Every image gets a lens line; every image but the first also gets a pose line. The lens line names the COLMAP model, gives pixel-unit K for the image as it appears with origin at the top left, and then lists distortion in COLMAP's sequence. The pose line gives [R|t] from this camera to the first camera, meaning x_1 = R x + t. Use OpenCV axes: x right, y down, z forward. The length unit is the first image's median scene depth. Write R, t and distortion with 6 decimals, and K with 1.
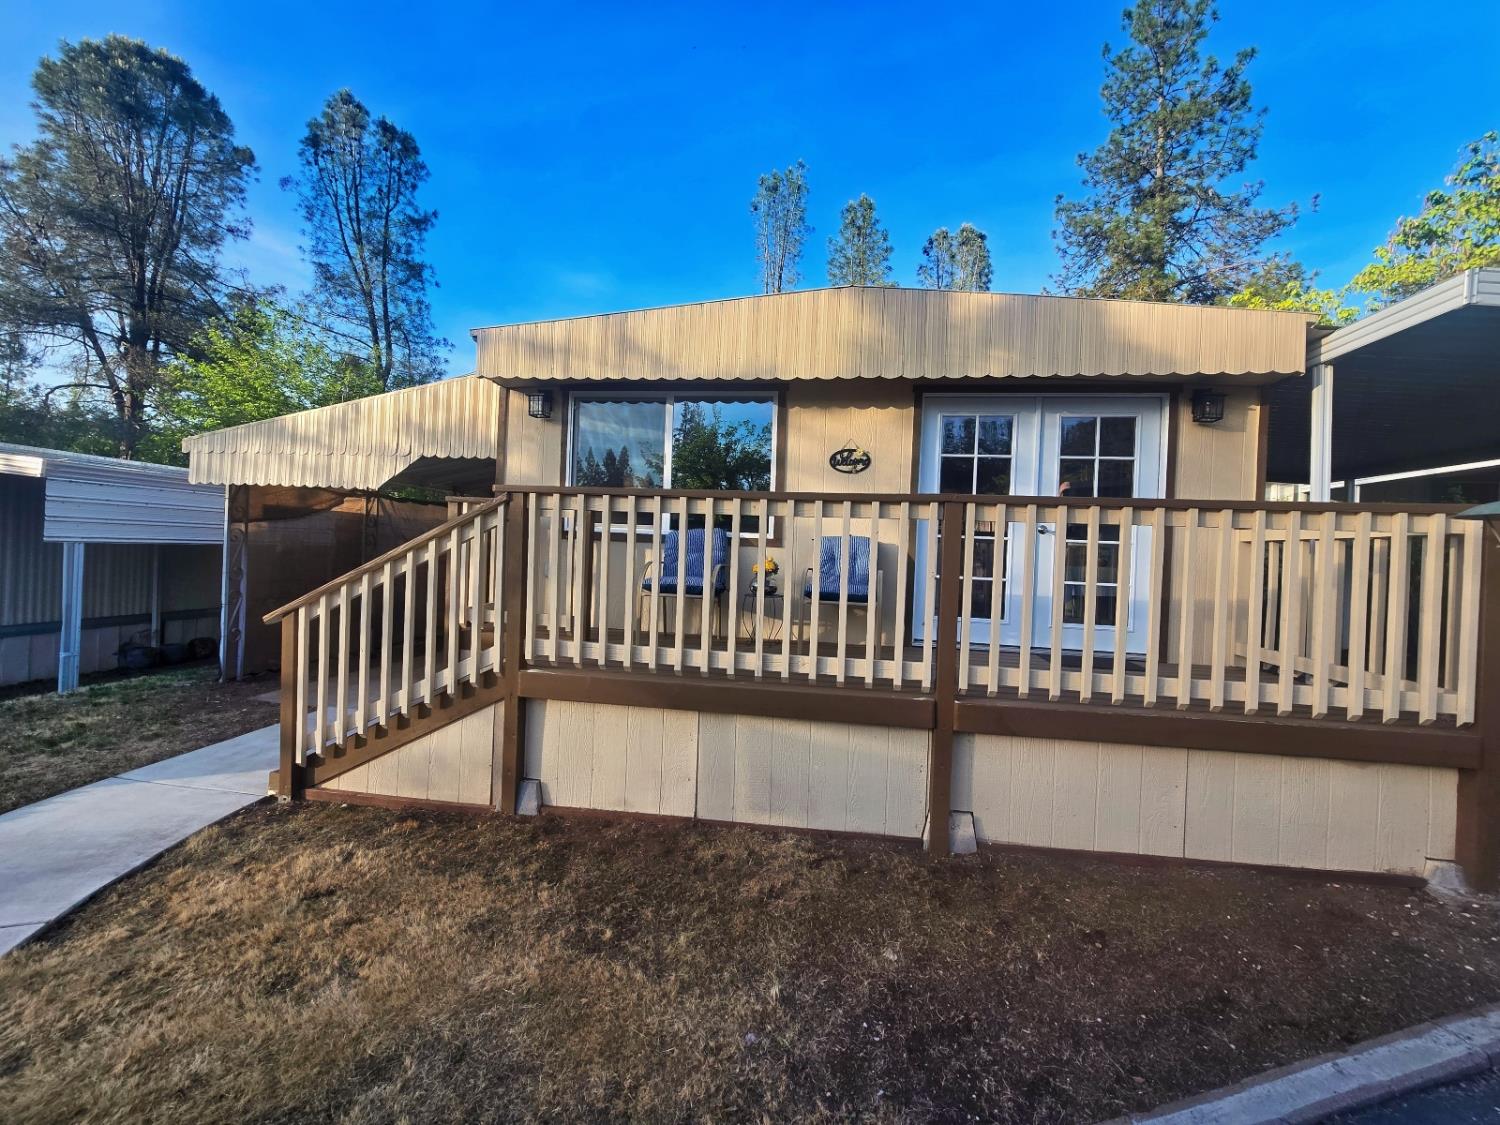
lens RADIAL K [[619.2, 0, 750.0], [0, 619.2, 562.5], [0, 0, 1]] dist [-0.001669, 0.000221]
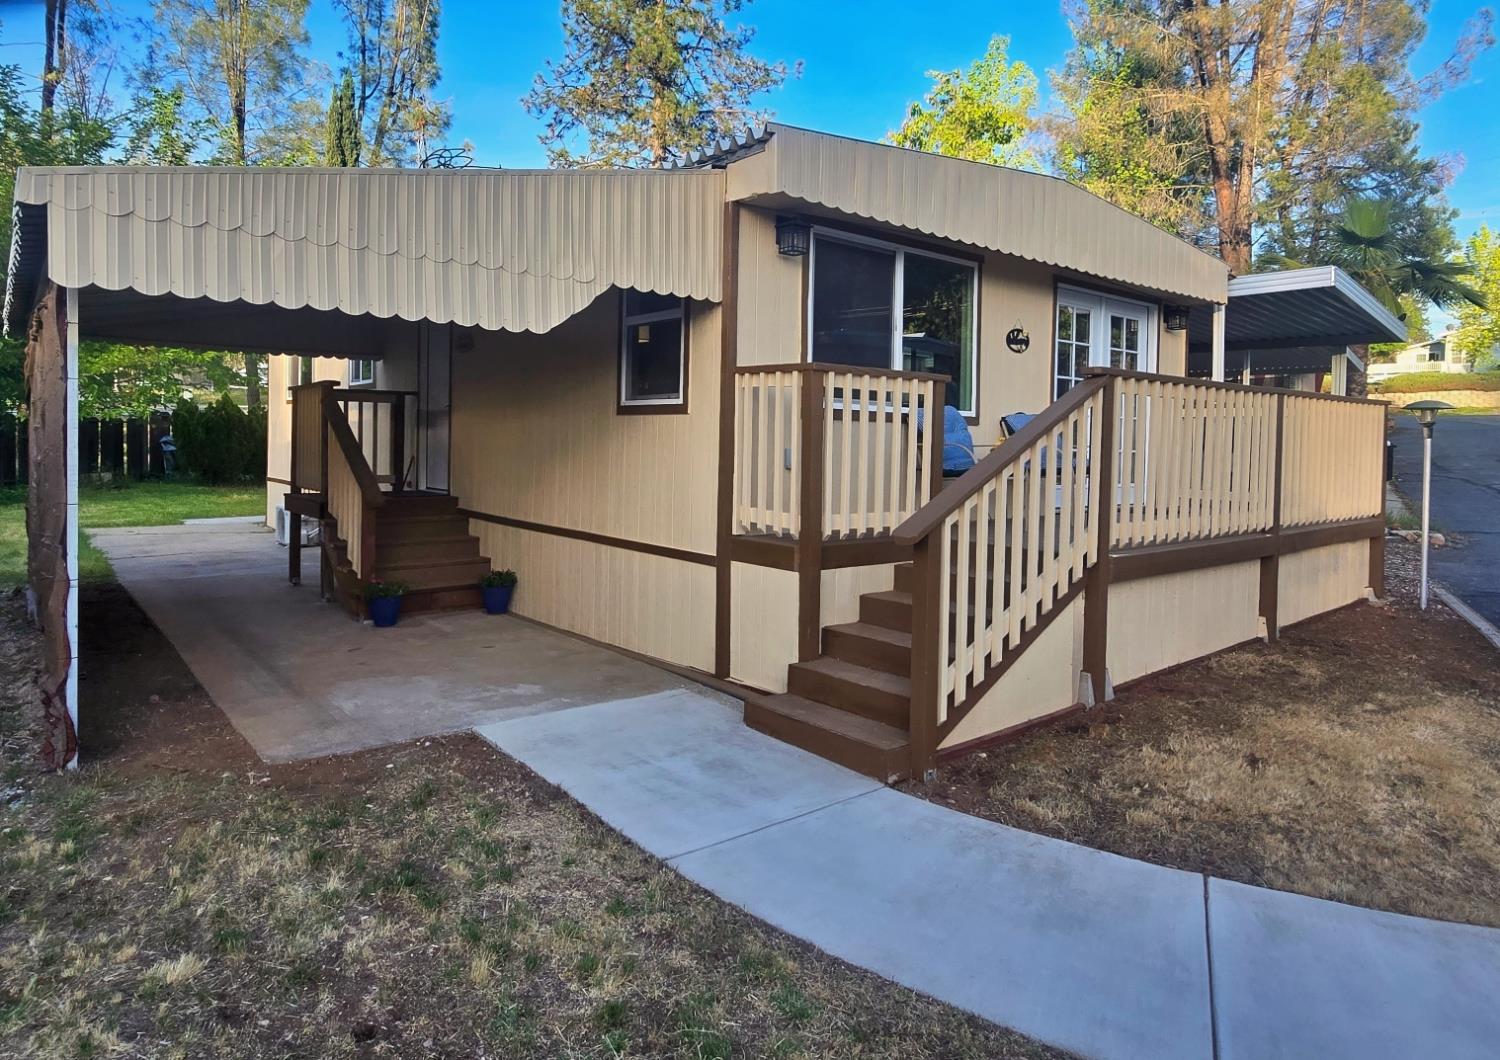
lens RADIAL K [[894.1, 0, 748.2], [0, 894.1, 486.7], [0, 0, 1]] dist [0.002203, 0.000057]
pose [[0.670376, -0.066157, 0.739066, -1.262416], [0.023571, 0.997413, 0.067903, -0.033920], [-0.741647, -0.028100, 0.670202, 0.334873]]
